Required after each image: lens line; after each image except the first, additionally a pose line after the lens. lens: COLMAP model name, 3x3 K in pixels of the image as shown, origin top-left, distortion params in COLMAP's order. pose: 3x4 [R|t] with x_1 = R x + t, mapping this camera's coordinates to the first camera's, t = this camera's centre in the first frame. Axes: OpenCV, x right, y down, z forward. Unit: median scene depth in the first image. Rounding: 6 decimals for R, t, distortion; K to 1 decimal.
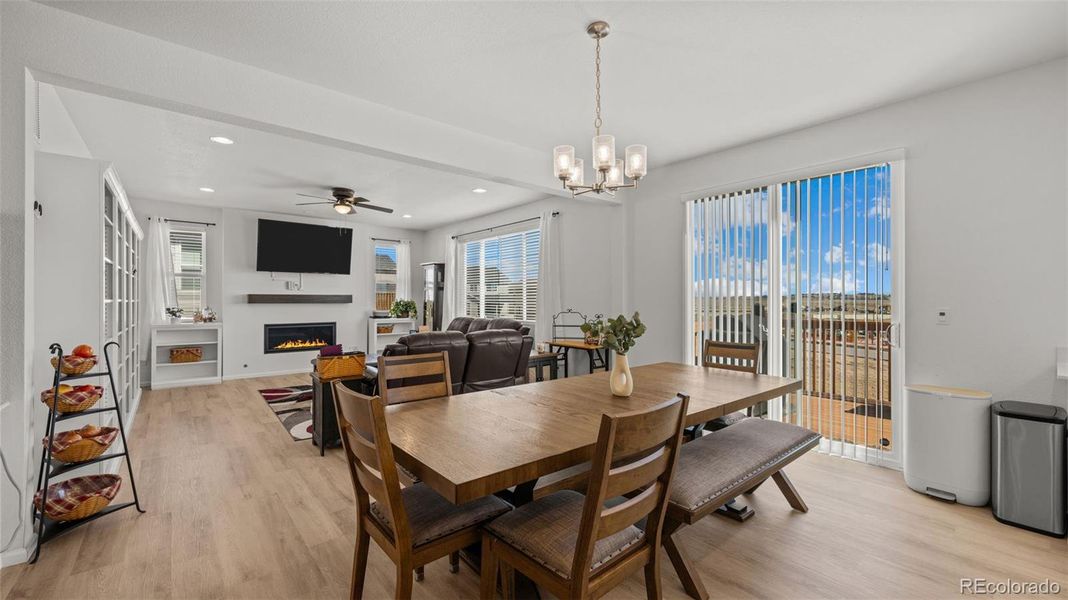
lens RADIAL K [[431.4, 0, 537.9], [0, 431.4, 298.8], [0, 0, 1]] dist [-0.001984, -0.000504]
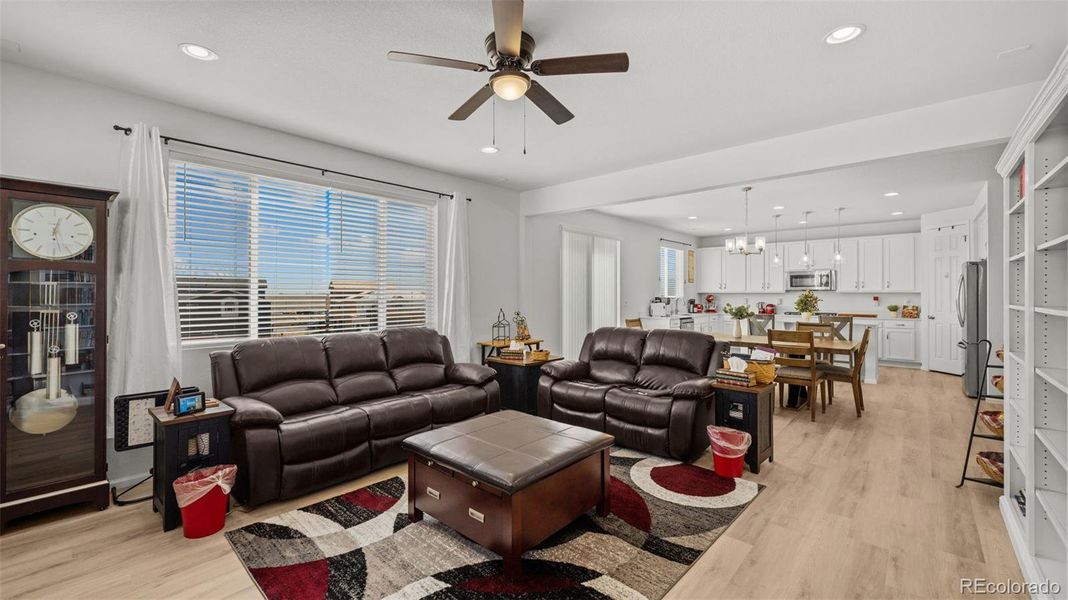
lens RADIAL K [[431.4, 0, 533.2], [0, 431.4, 297.0], [0, 0, 1]] dist [-0.001984, -0.000504]
pose [[-0.132860, 0.001165, 0.991134, -0.715160], [0.001025, 0.999999, -0.001038, -0.002308], [-0.991134, 0.000878, -0.132861, 0.853795]]
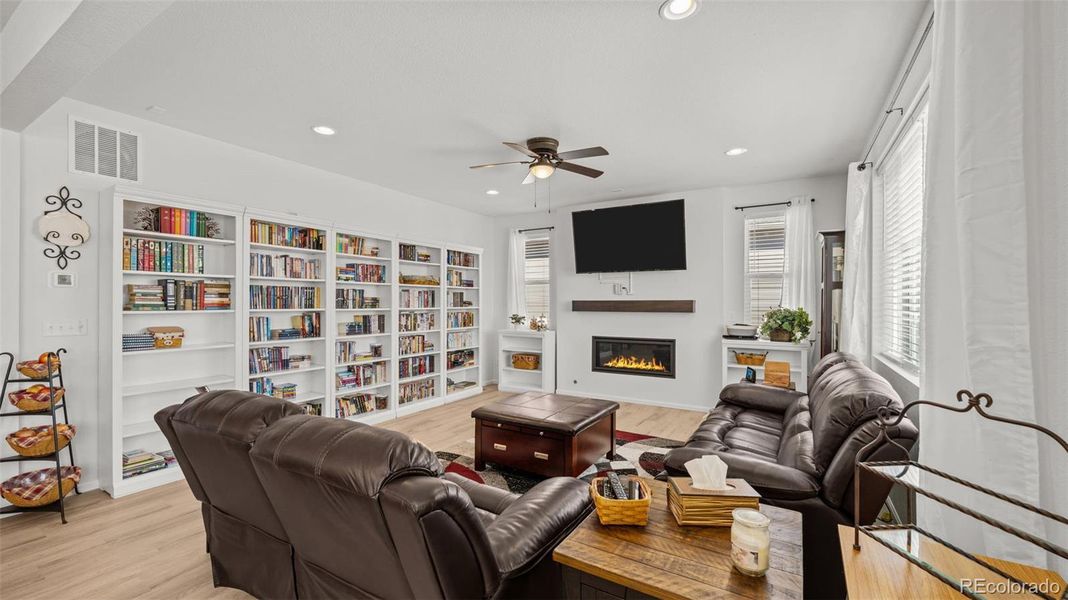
lens RADIAL K [[431.4, 0, 536.7], [0, 431.4, 307.6], [0, 0, 1]] dist [-0.001984, -0.000504]
pose [[0.322243, 0.006261, -0.946636, 0.137089], [-0.000130, 0.999978, 0.006570, -0.002137], [0.946657, -0.001994, 0.322237, 0.643520]]
